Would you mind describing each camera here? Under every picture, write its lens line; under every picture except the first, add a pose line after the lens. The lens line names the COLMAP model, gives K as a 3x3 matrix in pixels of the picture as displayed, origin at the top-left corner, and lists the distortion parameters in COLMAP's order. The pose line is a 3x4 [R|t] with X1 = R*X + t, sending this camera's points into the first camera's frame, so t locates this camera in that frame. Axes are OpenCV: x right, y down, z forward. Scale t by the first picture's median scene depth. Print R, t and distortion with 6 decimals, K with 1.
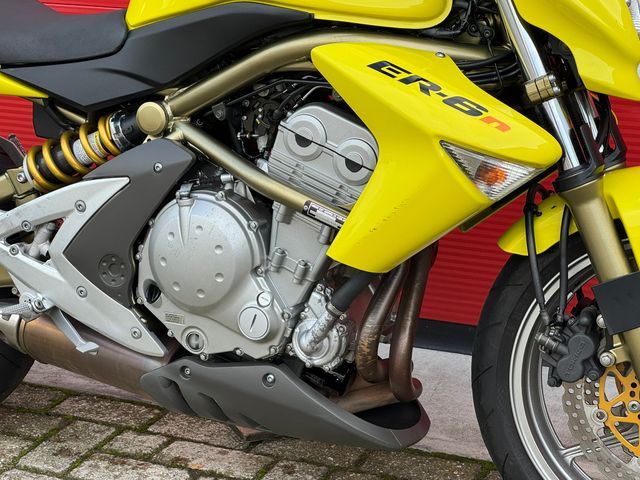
lens RADIAL K [[1517.0, 0, 318.1], [0, 1517.0, 223.7], [0, 0, 1]] dist [-0.213520, 6.509671]
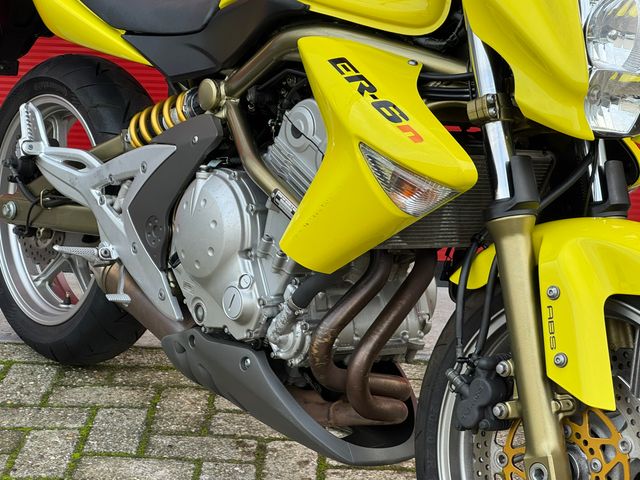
lens RADIAL K [[1517.0, 0, 318.1], [0, 1517.0, 223.7], [0, 0, 1]] dist [-0.213520, 6.509671]
pose [[0.879455, 0.184867, -0.438614, 0.428474], [-0.204752, 0.978812, 0.002005, -0.000058], [0.429692, 0.088043, 0.898673, 0.102108]]
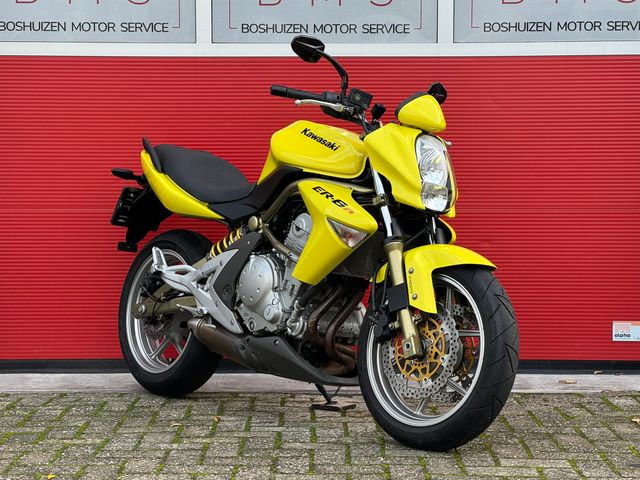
lens RADIAL K [[1517.0, 0, 318.1], [0, 1517.0, 223.7], [0, 0, 1]] dist [-0.213520, 6.509671]
pose [[0.892674, 0.049656, -0.447959, 0.937432], [-0.174732, 0.954308, -0.242415, 0.436883], [0.415453, 0.294670, 0.860563, -0.820839]]
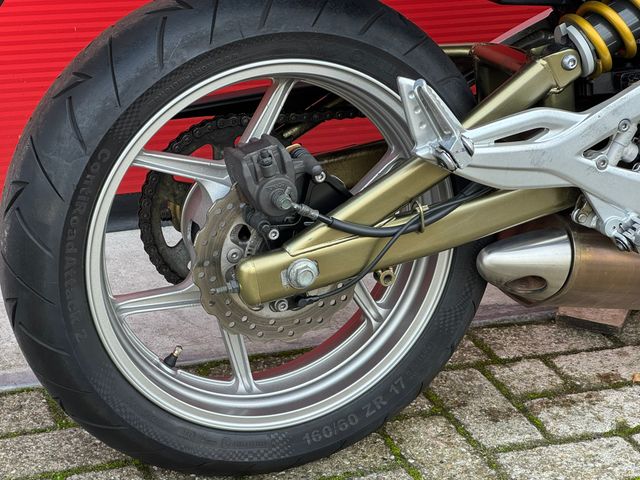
lens RADIAL K [[1517.0, 0, 318.1], [0, 1517.0, 223.7], [0, 0, 1]] dist [-0.213520, 6.509671]
pose [[0.689726, -0.245276, 0.681262, -0.825256], [0.141639, 0.968405, 0.205258, -0.126953], [-0.710082, -0.045079, 0.702674, 0.609871]]
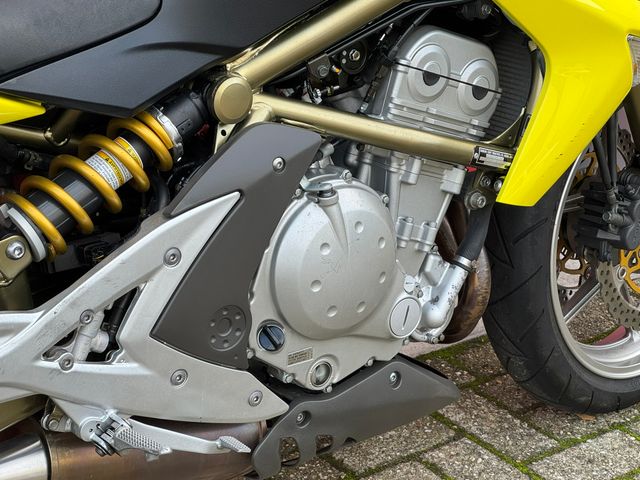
lens RADIAL K [[1517.0, 0, 318.1], [0, 1517.0, 223.7], [0, 0, 1]] dist [-0.213520, 6.509671]
pose [[0.456679, -0.309678, 0.833993, -0.681646], [0.184708, 0.950036, 0.251624, -0.181469], [-0.870246, 0.039134, 0.491061, 0.625711]]
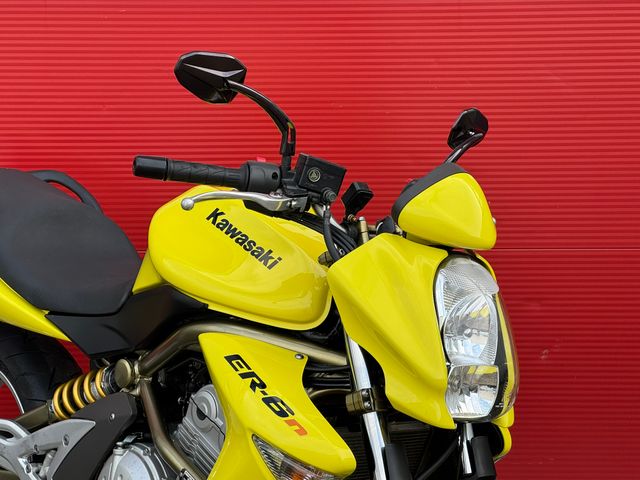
lens RADIAL K [[1522.3, 0, 319.8], [0, 1522.3, 214.7], [0, 0, 1]] dist [-0.005852, 2.106706]
pose [[0.899637, 0.103850, -0.424109, 0.500772], [-0.165187, 0.980062, -0.110417, -0.084079], [0.404187, 0.169393, 0.898854, -0.002270]]
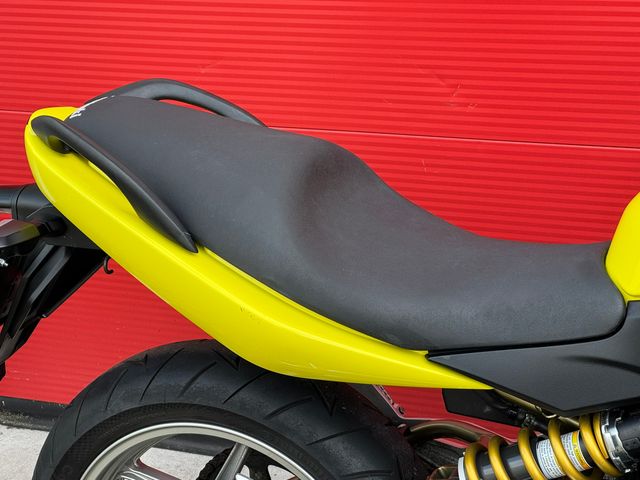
lens RADIAL K [[1517.0, 0, 318.1], [0, 1517.0, 223.7], [0, 0, 1]] dist [-0.213520, 6.509671]
pose [[0.997240, -0.072632, 0.015377, -0.275001], [0.070587, 0.991771, 0.106808, -0.248327], [-0.023008, -0.105428, 0.994161, 0.324904]]
